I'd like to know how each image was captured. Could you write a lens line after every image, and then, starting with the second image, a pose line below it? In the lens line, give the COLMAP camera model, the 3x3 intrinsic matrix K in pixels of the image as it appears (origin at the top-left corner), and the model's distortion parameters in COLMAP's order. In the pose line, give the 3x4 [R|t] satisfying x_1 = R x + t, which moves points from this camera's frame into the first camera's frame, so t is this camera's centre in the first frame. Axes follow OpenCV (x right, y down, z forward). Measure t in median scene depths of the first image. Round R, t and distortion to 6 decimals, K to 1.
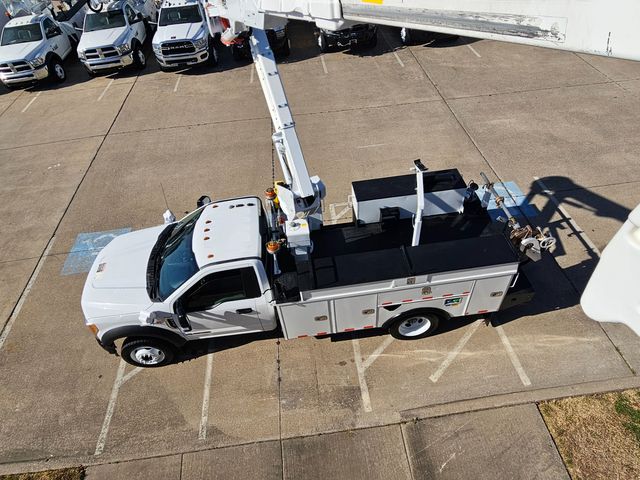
lens RADIAL K [[406.5, 0, 318.8], [0, 406.5, 239.2], [0, 0, 1]] dist [0.001821, -0.004244]
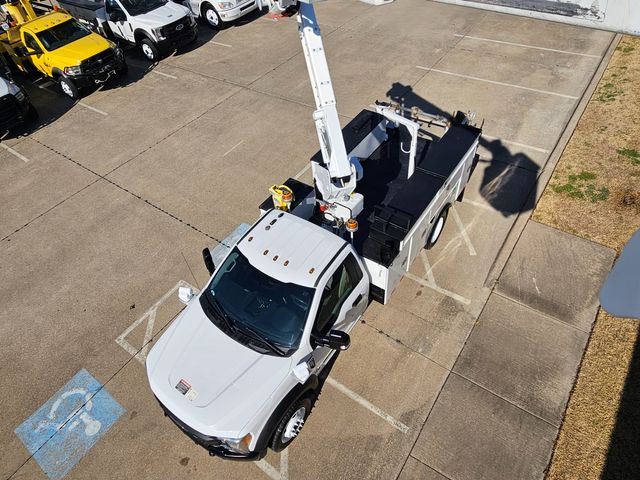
lens RADIAL K [[406.5, 0, 318.8], [0, 406.5, 239.2], [0, 0, 1]] dist [0.001821, -0.004244]
pose [[0.664486, -0.541634, 0.514870, -0.634395], [0.559638, 0.817255, 0.137474, -0.120414], [-0.495240, 0.196791, 0.846174, 0.187546]]
